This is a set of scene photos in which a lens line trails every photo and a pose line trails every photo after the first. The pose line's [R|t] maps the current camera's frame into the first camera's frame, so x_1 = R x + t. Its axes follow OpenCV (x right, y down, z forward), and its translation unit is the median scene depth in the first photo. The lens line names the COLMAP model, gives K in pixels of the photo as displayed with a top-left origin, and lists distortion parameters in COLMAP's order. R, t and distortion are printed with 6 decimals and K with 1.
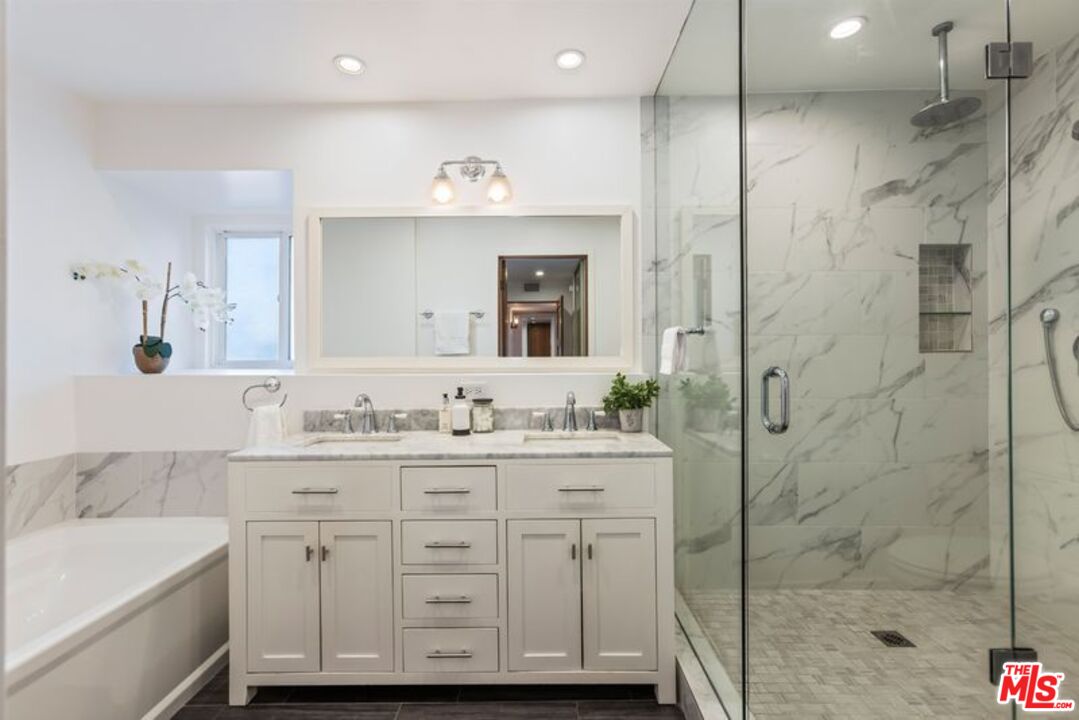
lens RADIAL K [[486.9, 0, 537.7], [0, 486.9, 358.2], [0, 0, 1]] dist [-0.005538, 0.011441]
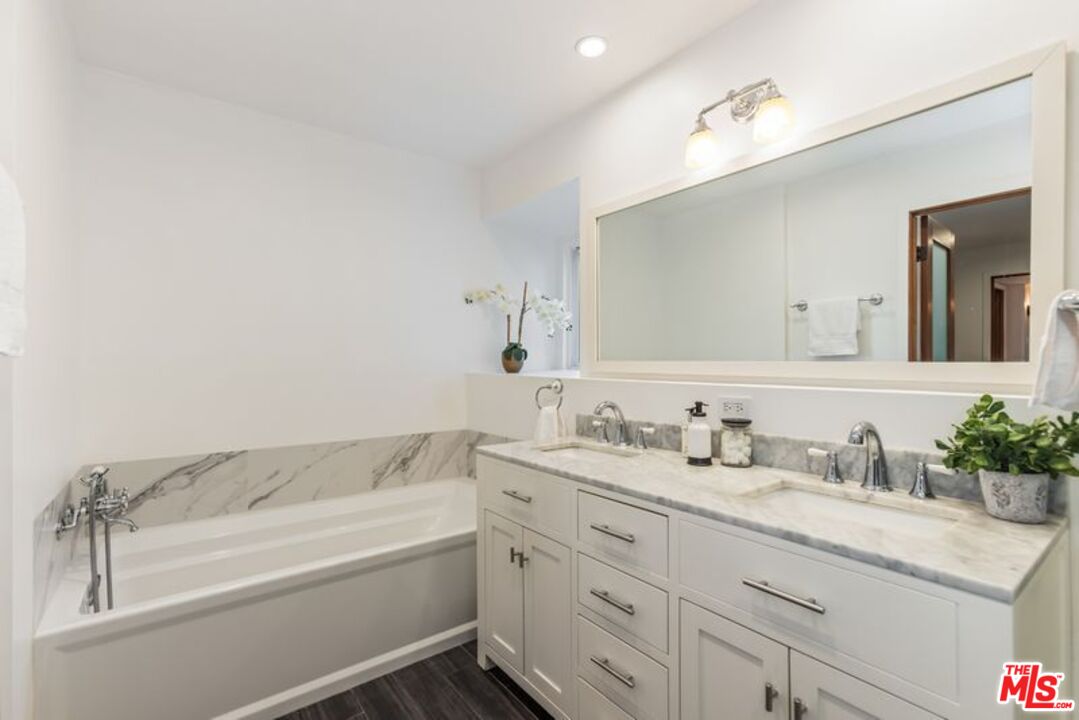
lens RADIAL K [[489.9, 0, 533.5], [0, 489.9, 365.5], [0, 0, 1]] dist [-0.009501, 0.011992]
pose [[0.611443, 0.012393, -0.791191, 0.272664], [-0.001785, 0.999896, 0.014282, -0.006404], [0.791286, -0.007320, 0.611402, 0.315191]]
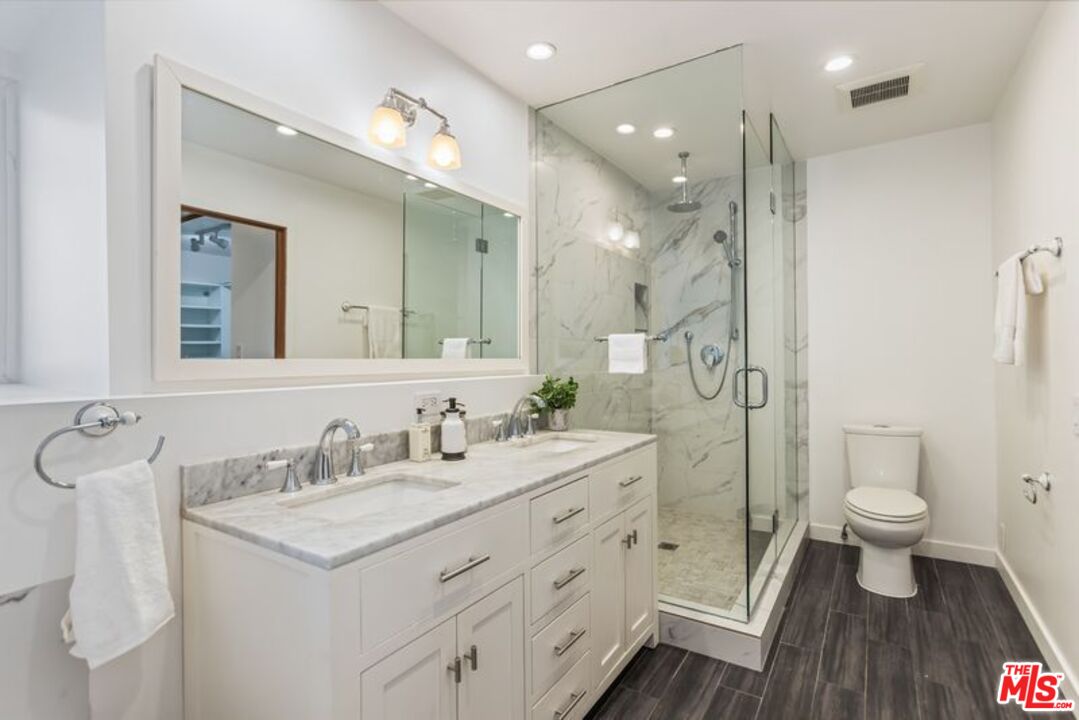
lens RADIAL K [[525.8, 0, 539.5], [0, 525.8, 360.0], [0, 0, 1]] dist [-0.004898, -0.000112]
pose [[0.535882, -0.001418, 0.844291, -0.754635], [0.003627, 0.999993, -0.000622, 0.000530], [-0.844285, 0.003395, 0.535884, 0.413763]]
